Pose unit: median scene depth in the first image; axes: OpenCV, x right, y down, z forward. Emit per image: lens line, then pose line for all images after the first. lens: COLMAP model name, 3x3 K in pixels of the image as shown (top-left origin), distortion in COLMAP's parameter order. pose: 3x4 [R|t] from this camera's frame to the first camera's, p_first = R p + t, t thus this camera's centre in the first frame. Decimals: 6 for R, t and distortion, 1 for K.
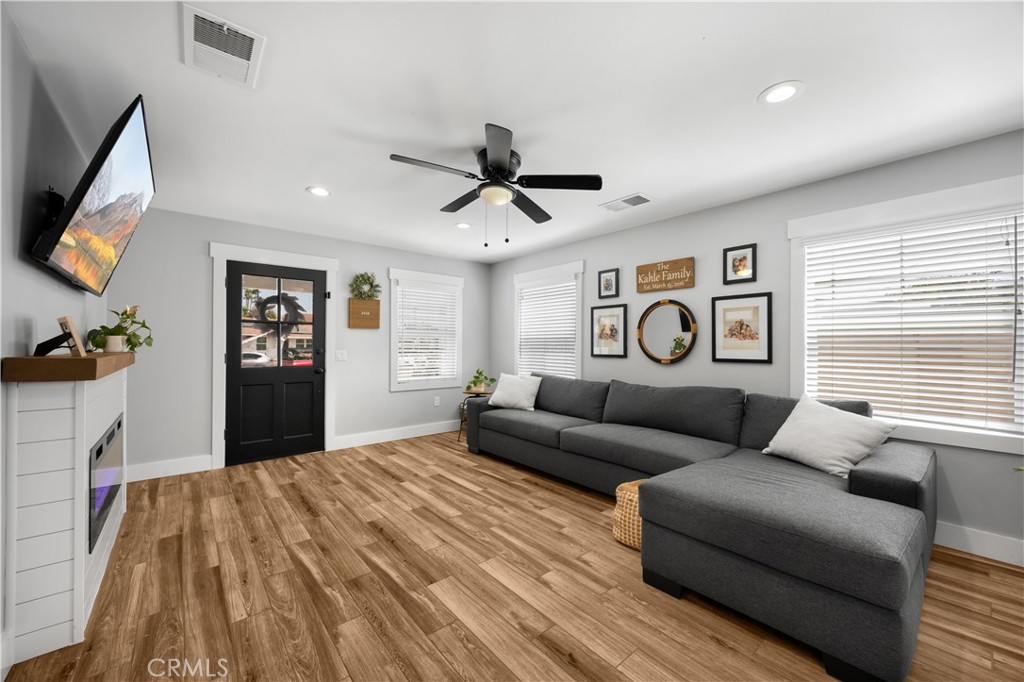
lens RADIAL K [[397.1, 0, 513.9], [0, 397.1, 343.4], [0, 0, 1]] dist [-0.000045, -0.000164]
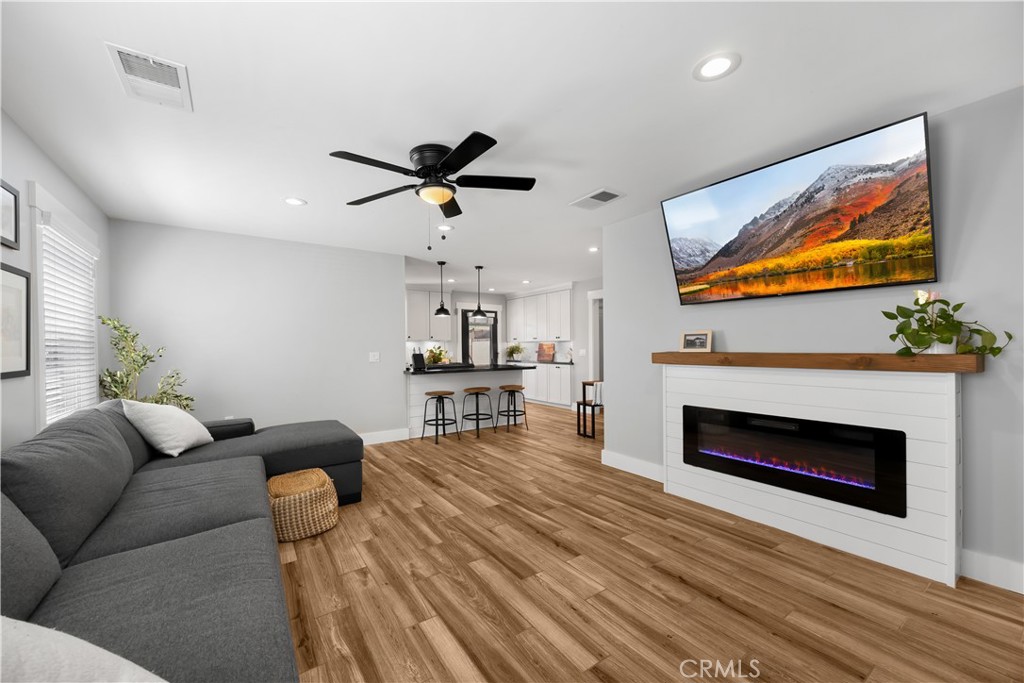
lens RADIAL K [[397.1, 0, 511.8], [0, 397.1, 346.6], [0, 0, 1]] dist [-0.000045, -0.000164]
pose [[-0.995299, 0.007821, 0.096533, -0.328991], [0.006976, 0.999934, -0.009095, 0.012174], [-0.096597, -0.008379, -0.995288, 1.988992]]
